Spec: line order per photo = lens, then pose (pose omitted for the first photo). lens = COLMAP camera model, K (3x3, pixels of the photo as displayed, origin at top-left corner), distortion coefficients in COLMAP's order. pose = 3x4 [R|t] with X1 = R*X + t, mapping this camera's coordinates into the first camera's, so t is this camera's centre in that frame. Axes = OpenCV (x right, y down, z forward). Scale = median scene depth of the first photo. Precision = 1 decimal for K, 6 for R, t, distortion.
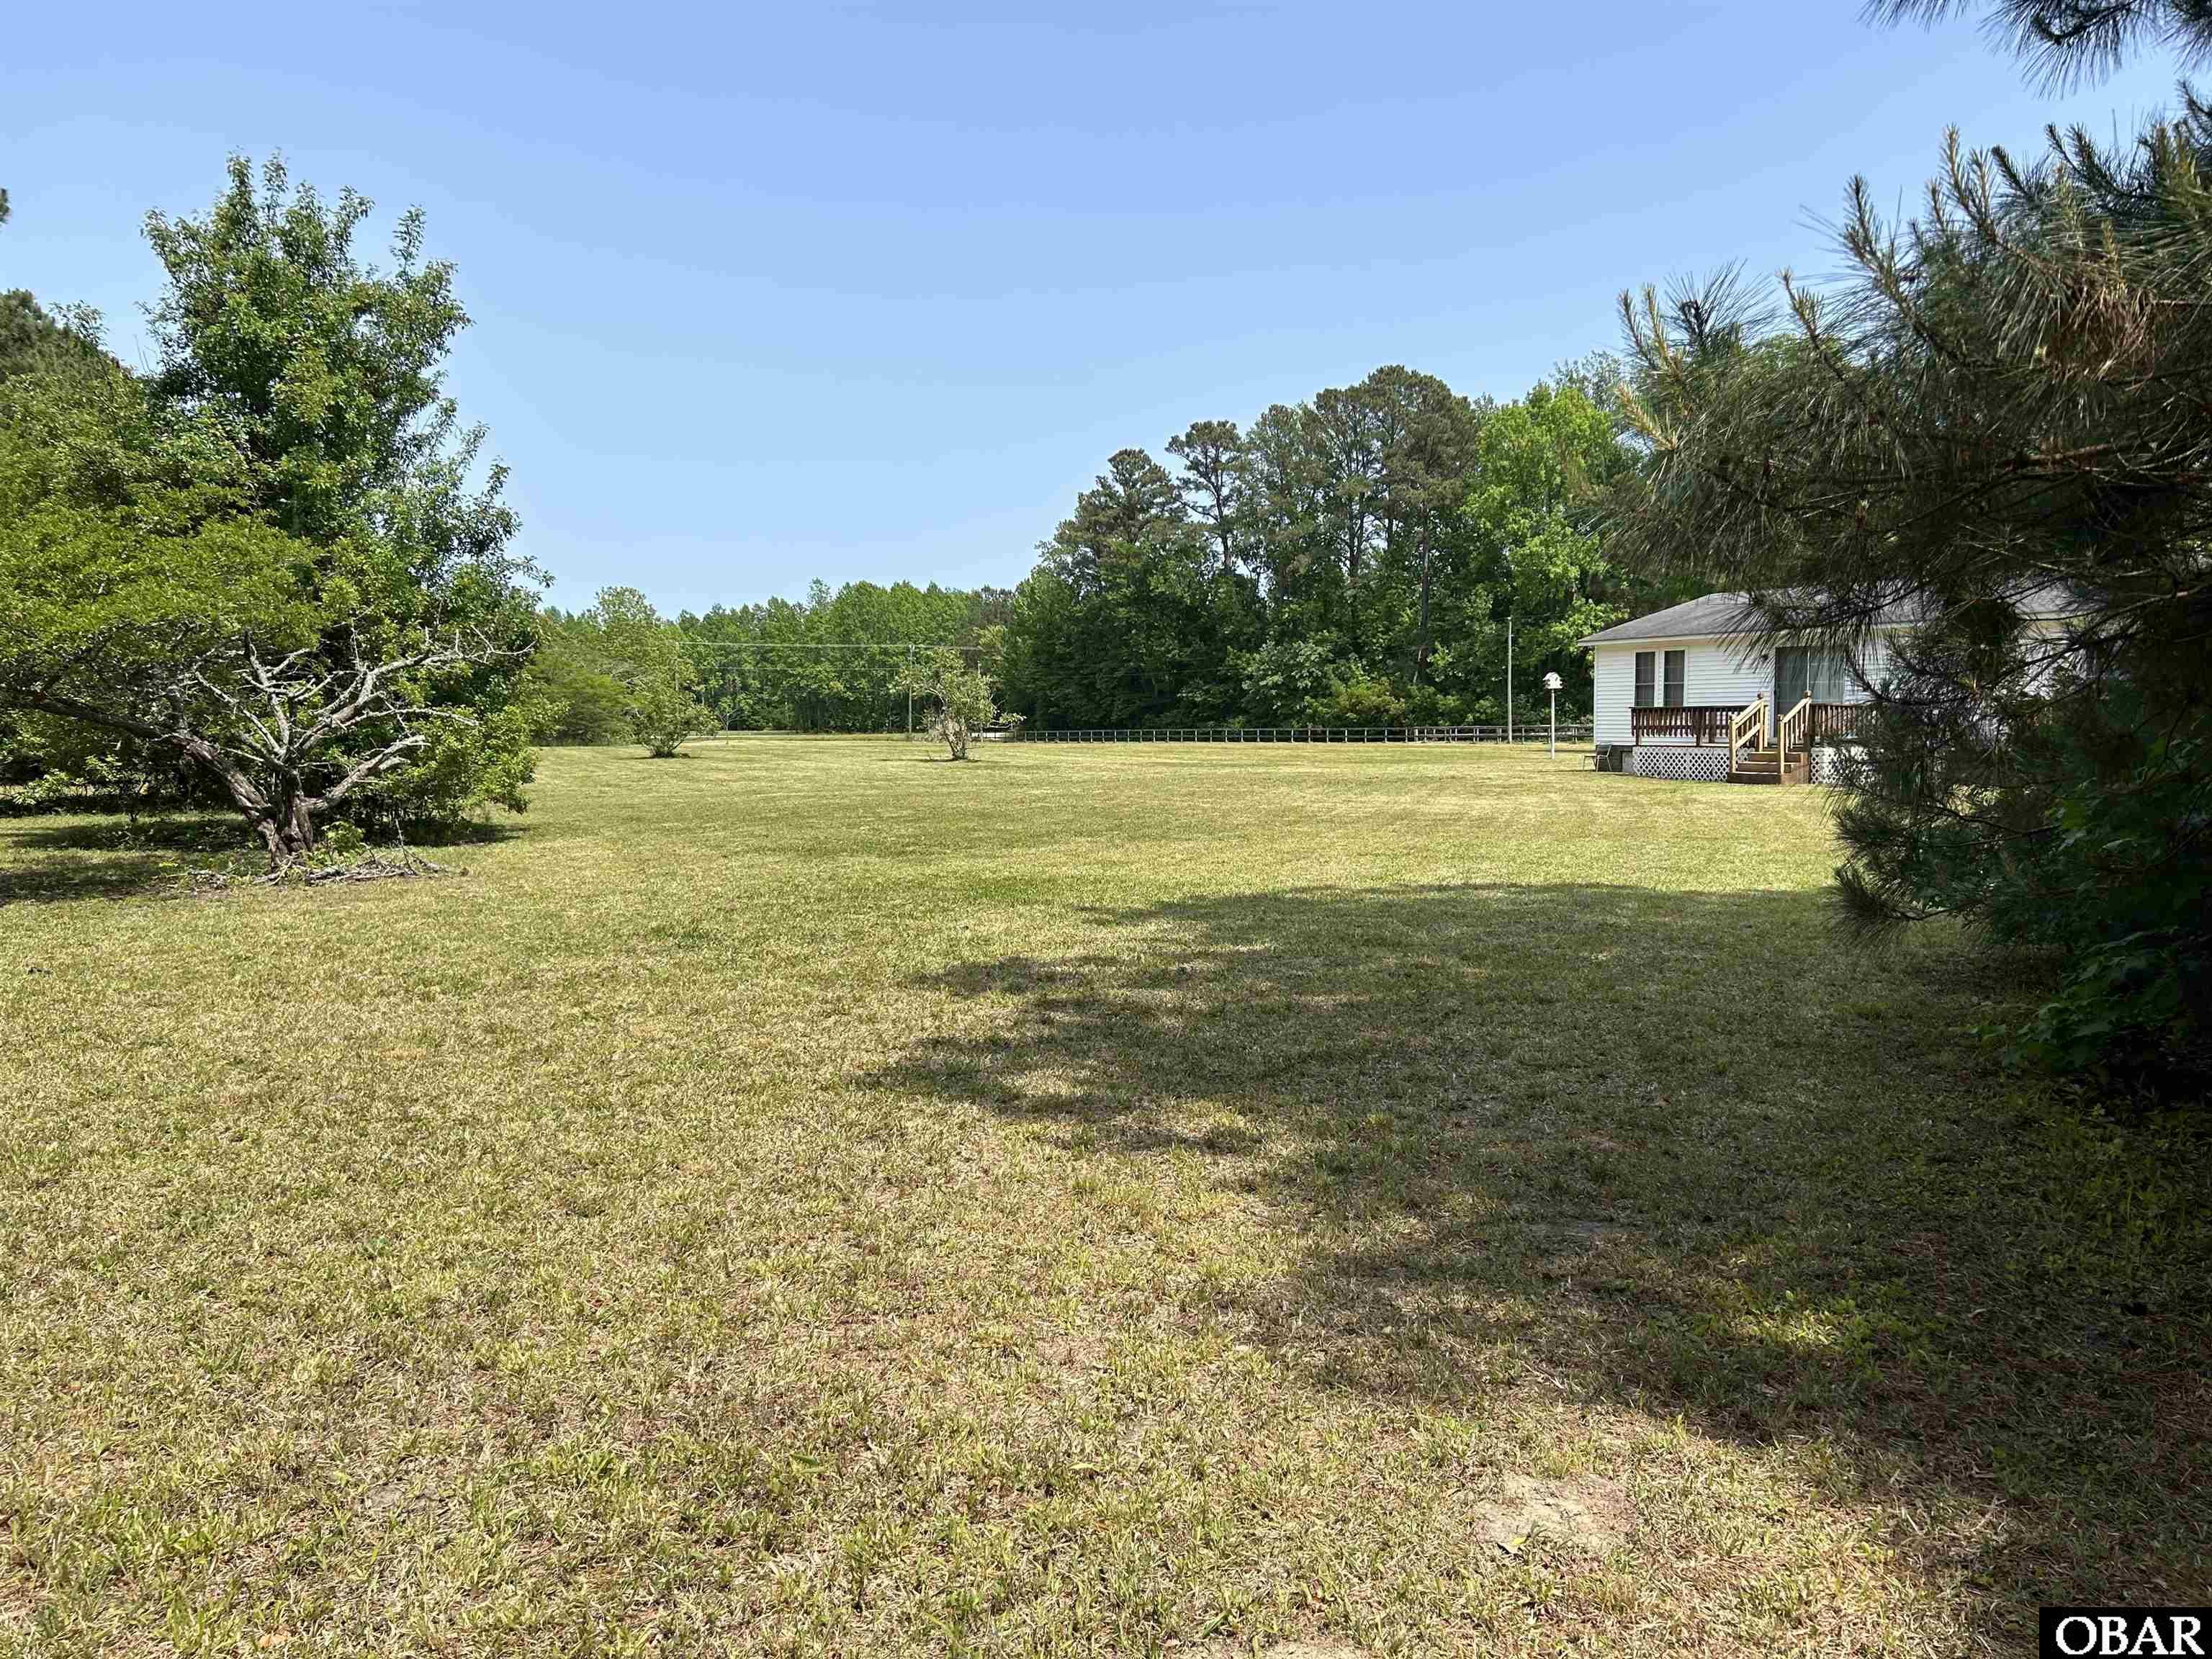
lens RADIAL K [[1664.4, 0, 1106.0], [0, 1664.4, 829.5], [0, 0, 1]] dist [0.093371, -0.170199]
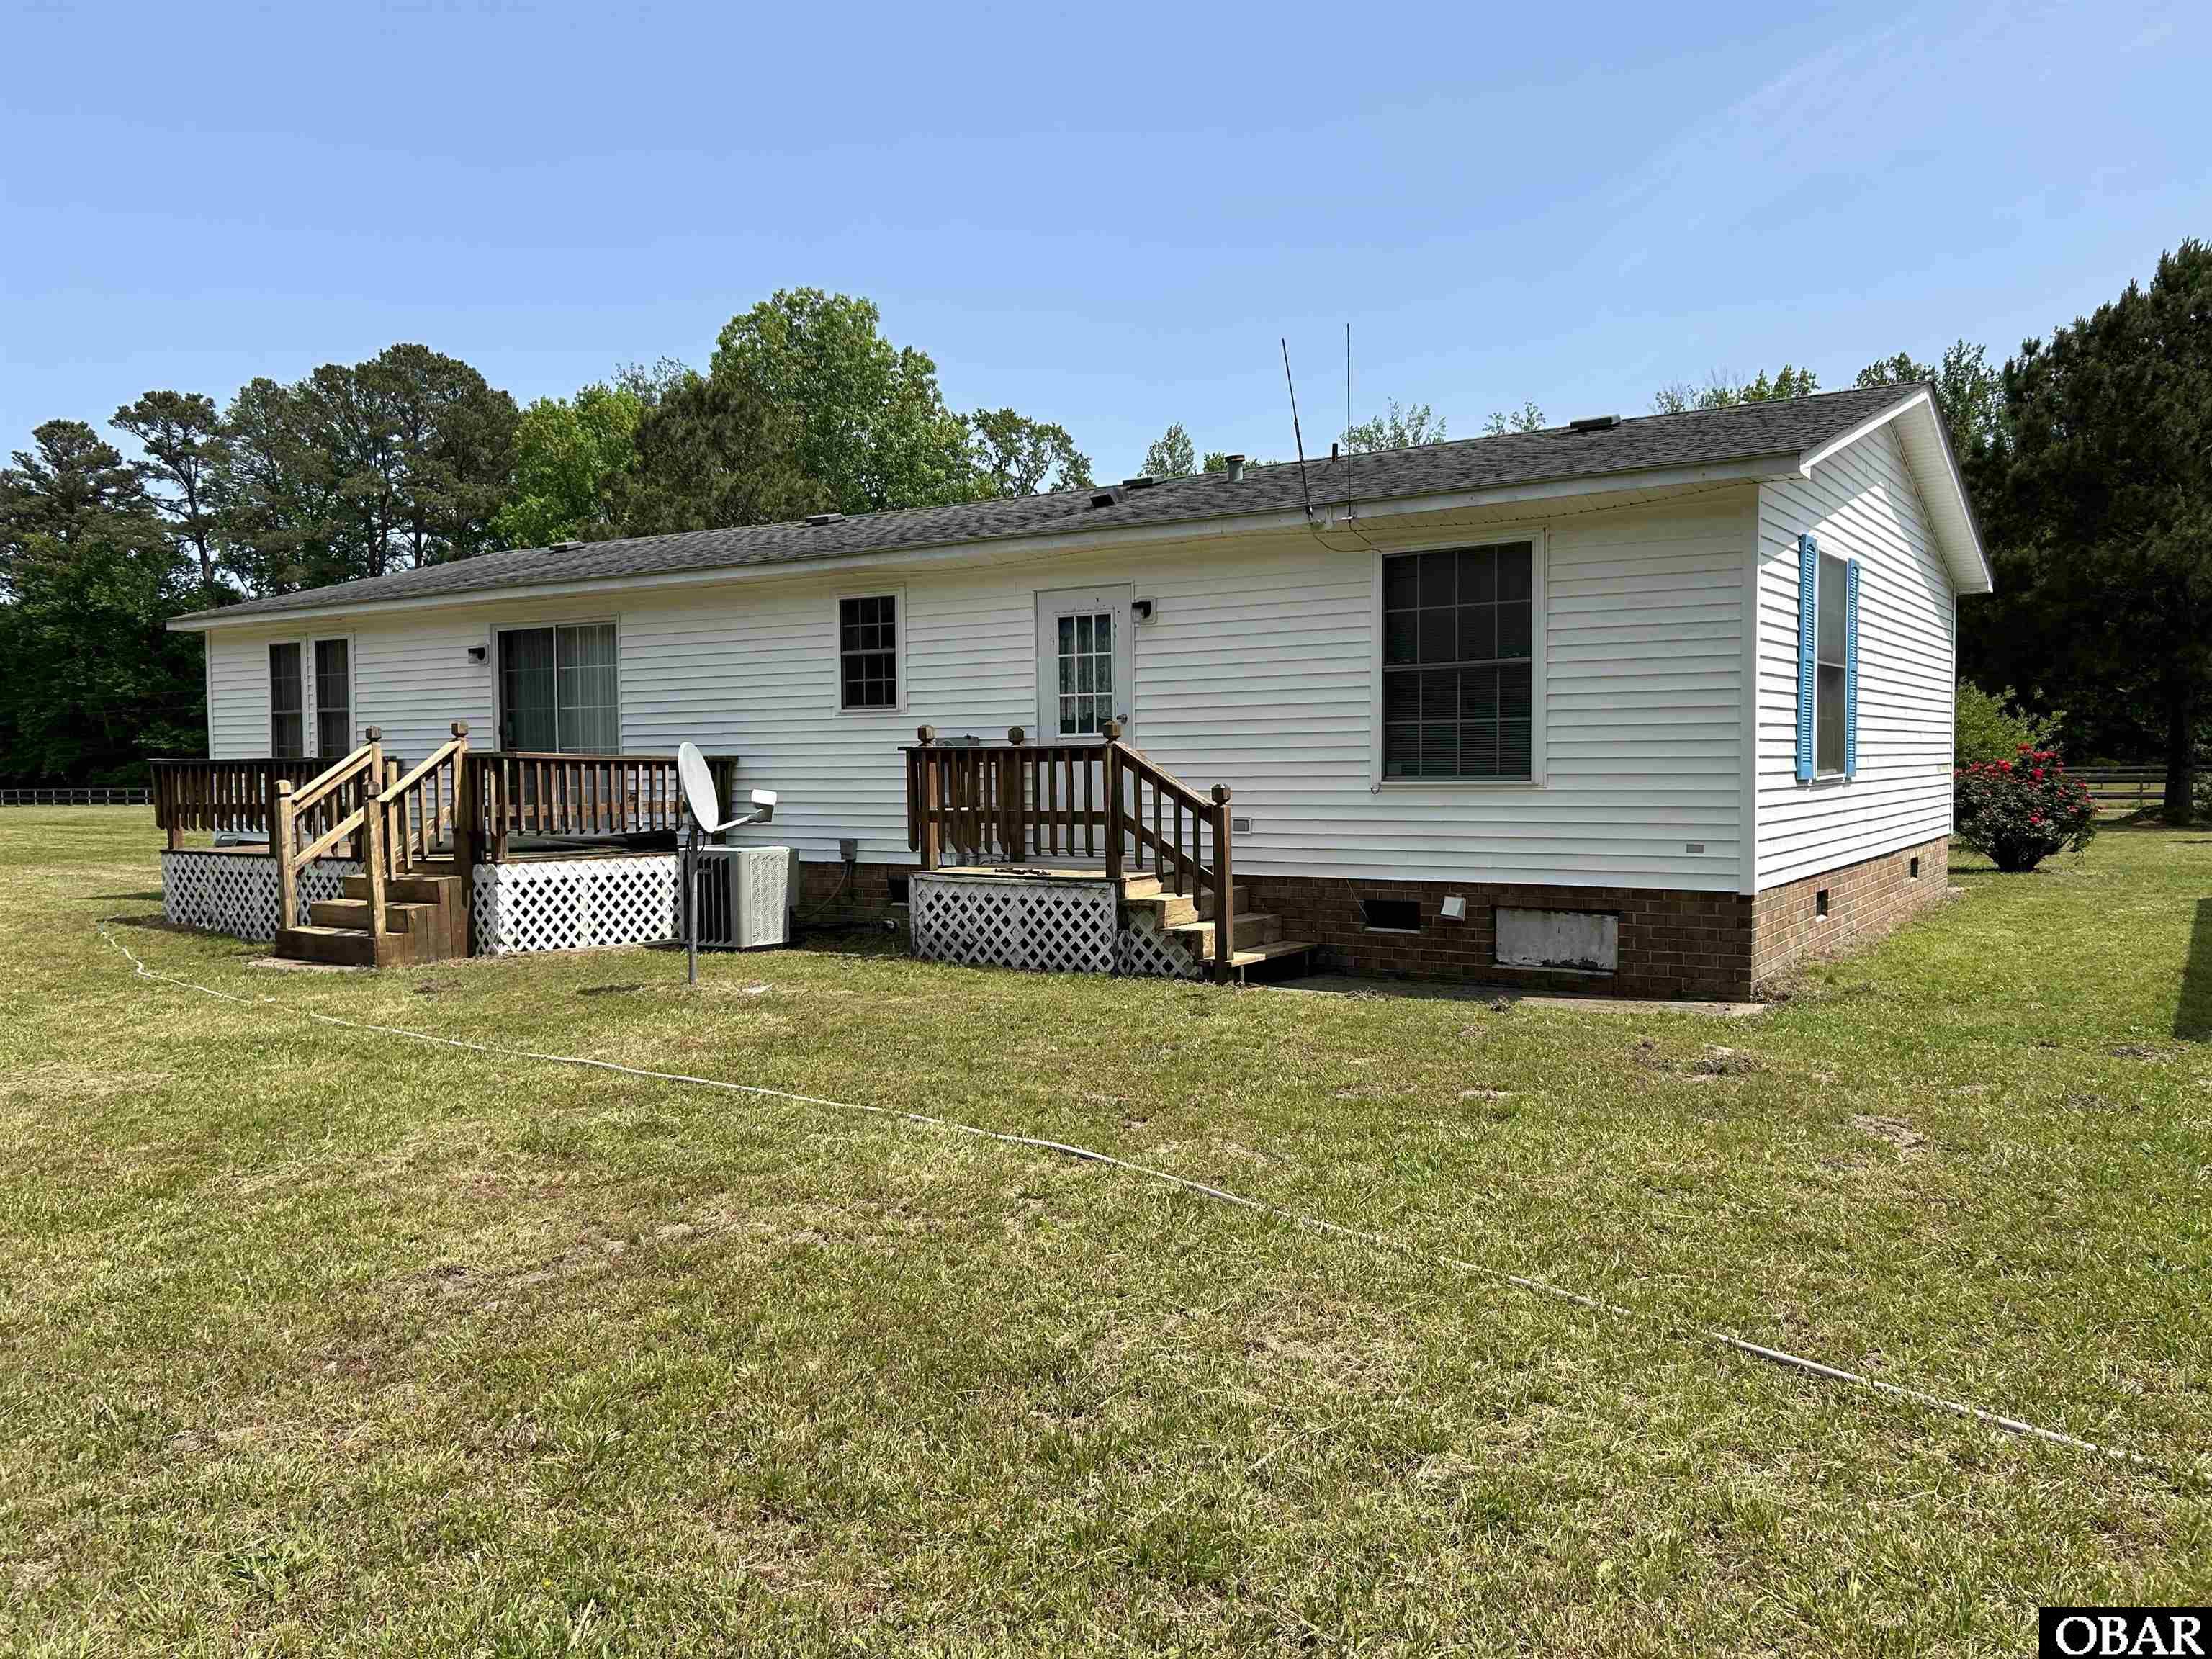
lens RADIAL K [[1664.4, 0, 1106.0], [0, 1664.4, 829.5], [0, 0, 1]] dist [0.093371, -0.170199]
pose [[0.881978, -0.015780, 0.471027, 0.072559], [0.031081, 0.999211, -0.024725, -0.008431], [-0.470265, 0.036447, 0.881772, 0.115414]]
